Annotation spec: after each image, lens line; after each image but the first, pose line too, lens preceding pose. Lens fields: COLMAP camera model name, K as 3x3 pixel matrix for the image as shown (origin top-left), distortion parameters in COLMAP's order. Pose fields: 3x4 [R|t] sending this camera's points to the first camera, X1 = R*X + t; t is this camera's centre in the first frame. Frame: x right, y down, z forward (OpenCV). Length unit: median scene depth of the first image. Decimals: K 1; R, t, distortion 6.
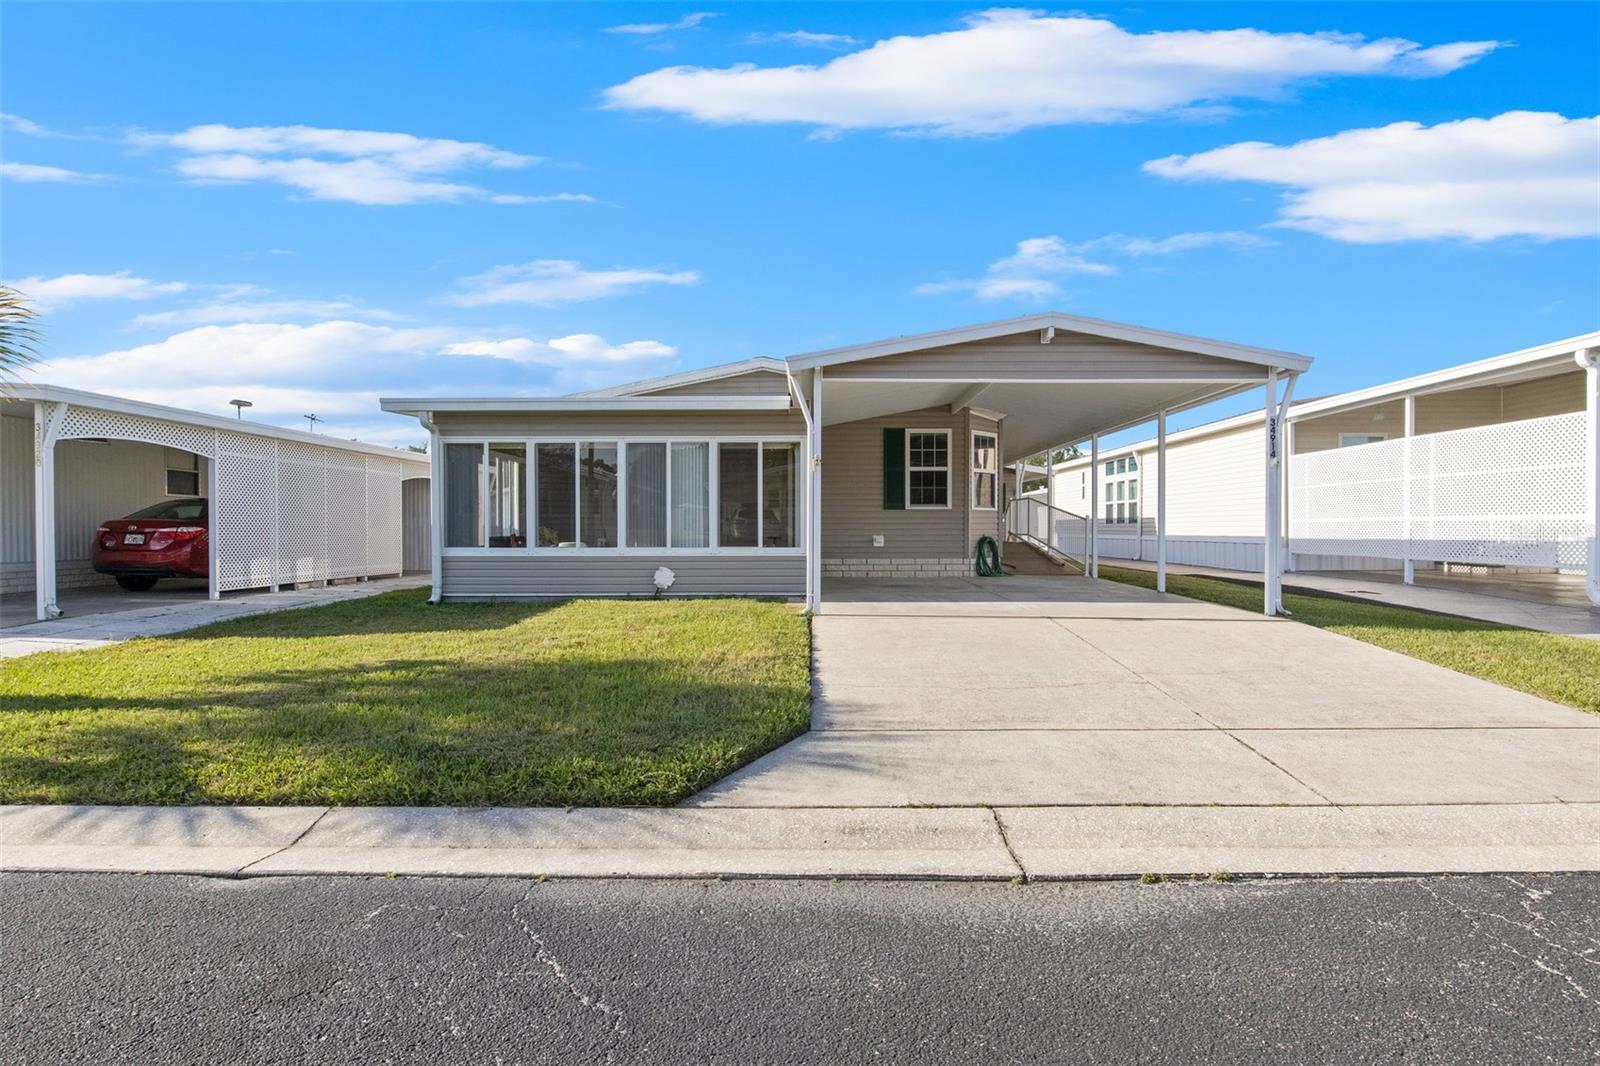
lens RADIAL K [[811.3, 0, 810.1], [0, 811.3, 529.8], [0, 0, 1]] dist [-0.011716, 0.001986]
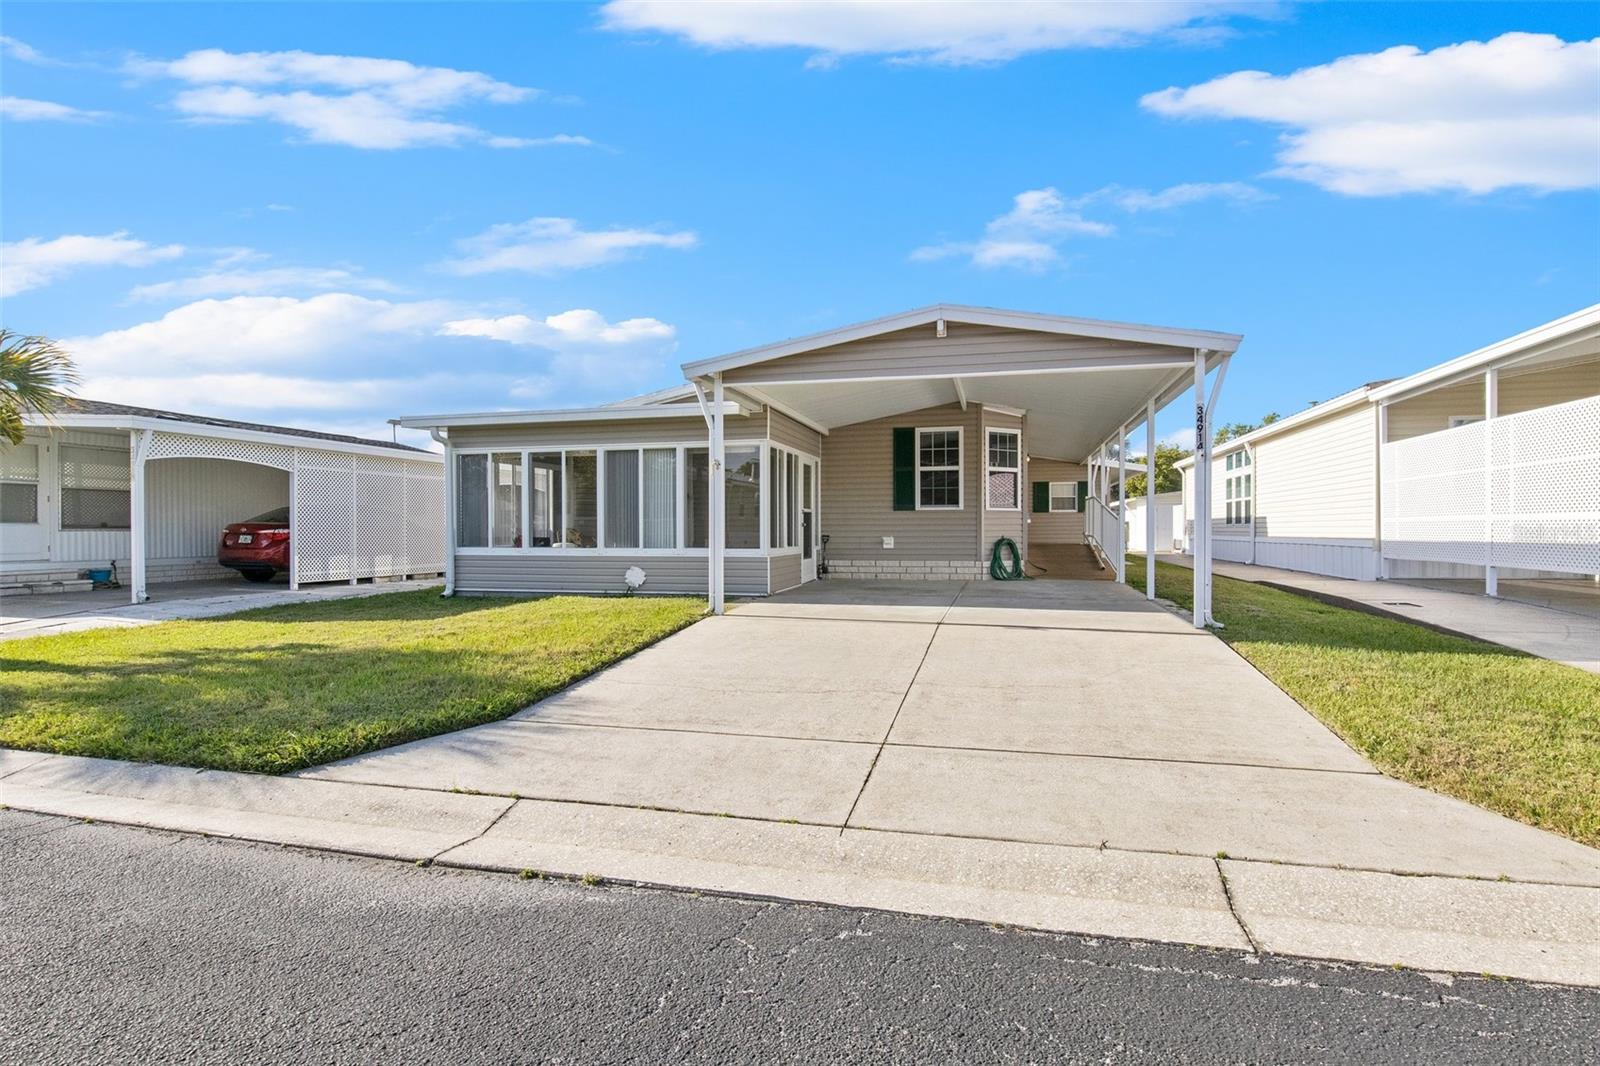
lens RADIAL K [[811.3, 0, 807.7], [0, 811.3, 527.4], [0, 0, 1]] dist [-0.011716, 0.001986]
pose [[0.970392, -0.001494, -0.241532, 0.240424], [0.000590, 0.999993, -0.003816, -0.000869], [0.241536, 0.003561, 0.970385, 0.021470]]
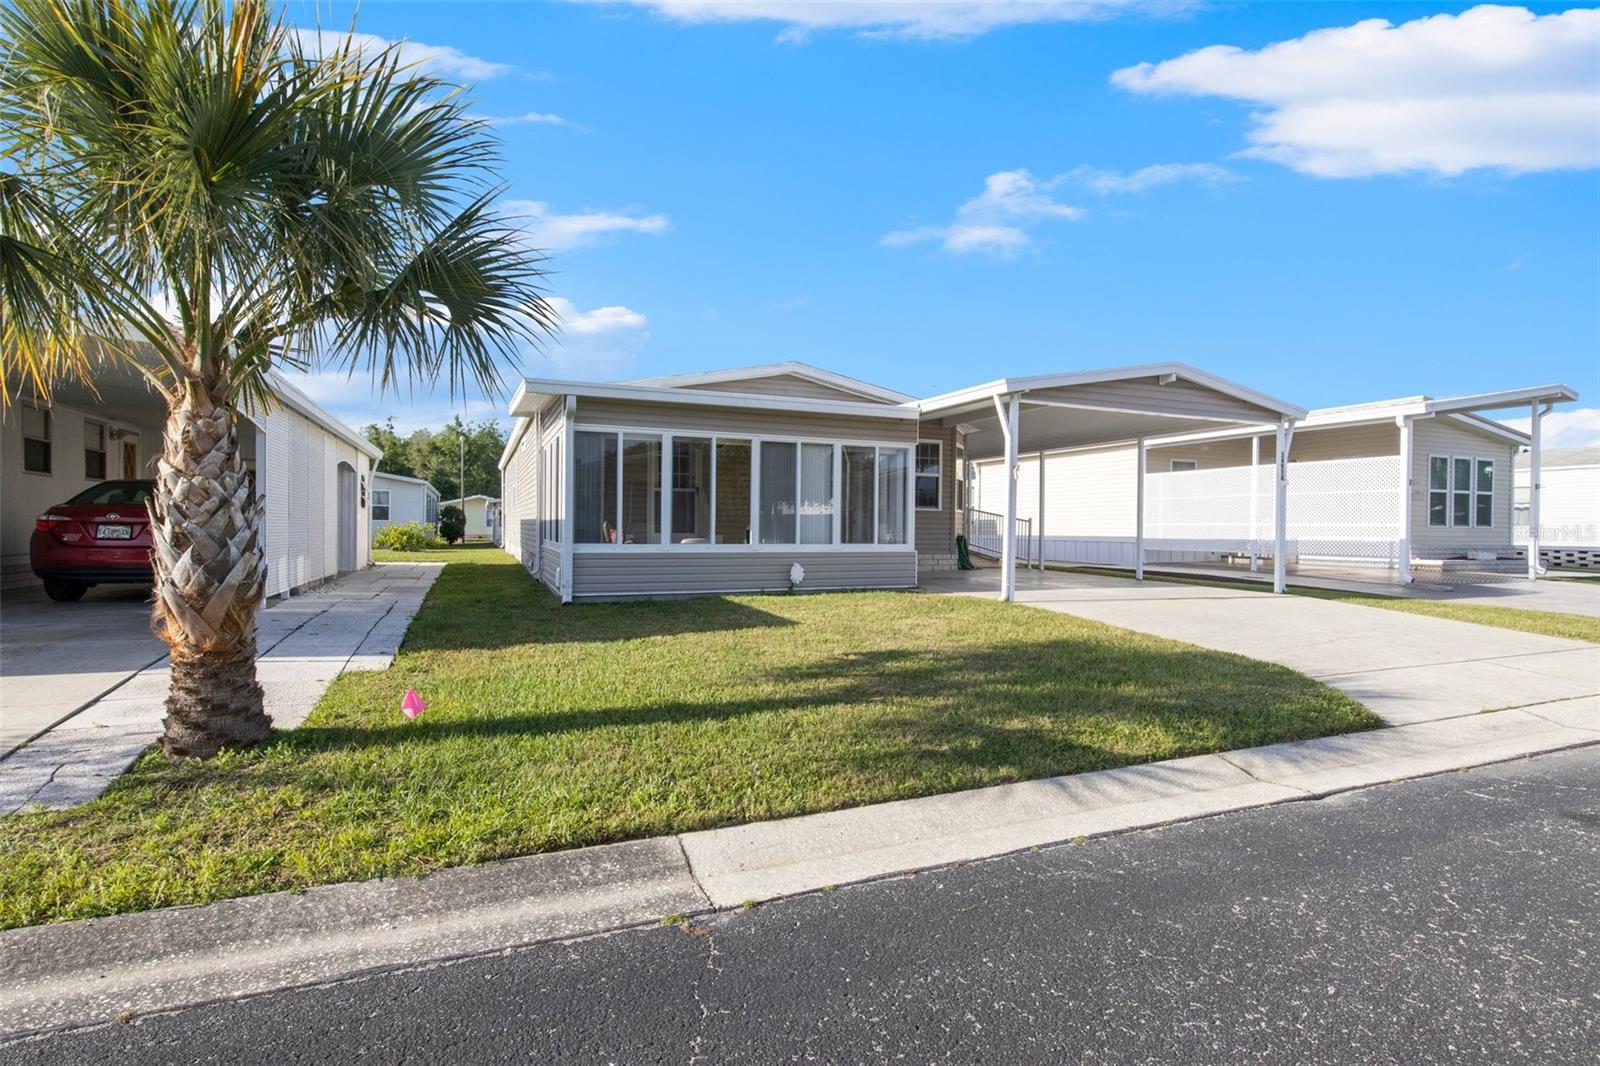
lens RADIAL K [[811.3, 0, 817.0], [0, 811.3, 532.6], [0, 0, 1]] dist [-0.011716, 0.001986]
pose [[0.913322, 0.007901, 0.407162, -0.471935], [-0.010429, 0.999938, 0.003990, 0.002304], [-0.407105, -0.007890, 0.913347, 0.036183]]
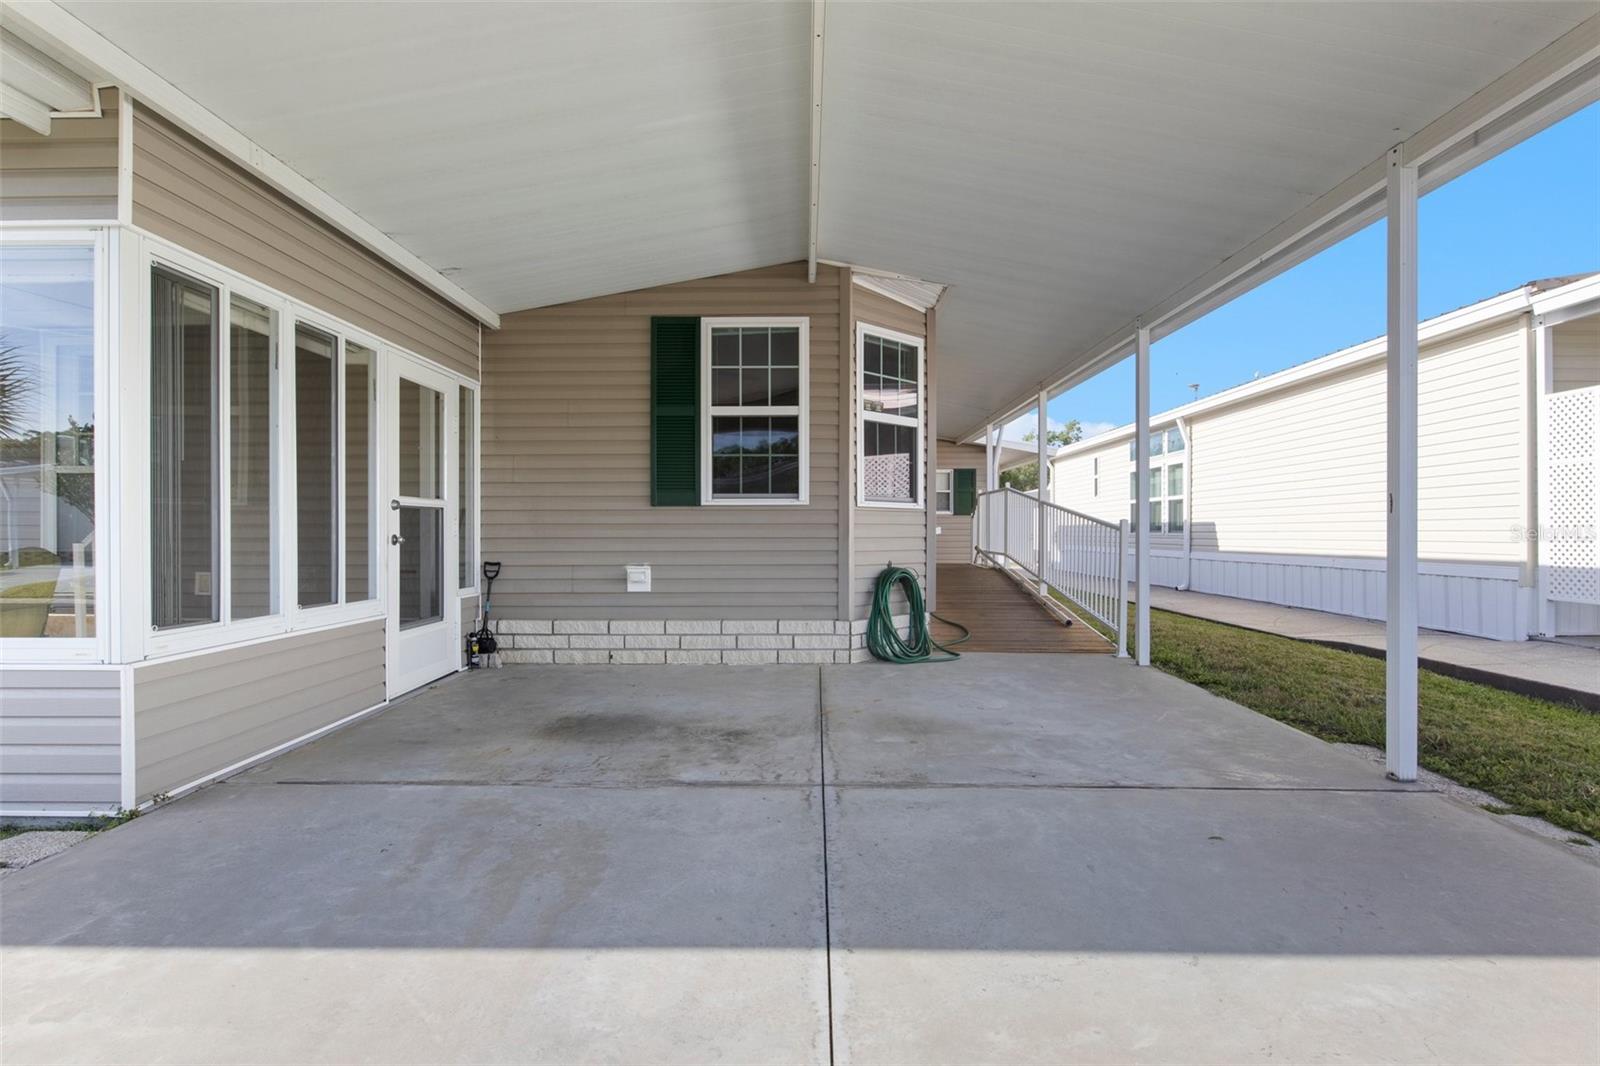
lens RADIAL K [[811.3, 0, 810.1], [0, 811.3, 530.4], [0, 0, 1]] dist [-0.011716, 0.001986]
pose [[0.999996, 0.000894, -0.002539, 0.186192], [-0.000906, 0.999989, -0.004707, -0.010475], [0.002535, 0.004709, 0.999986, 0.604213]]
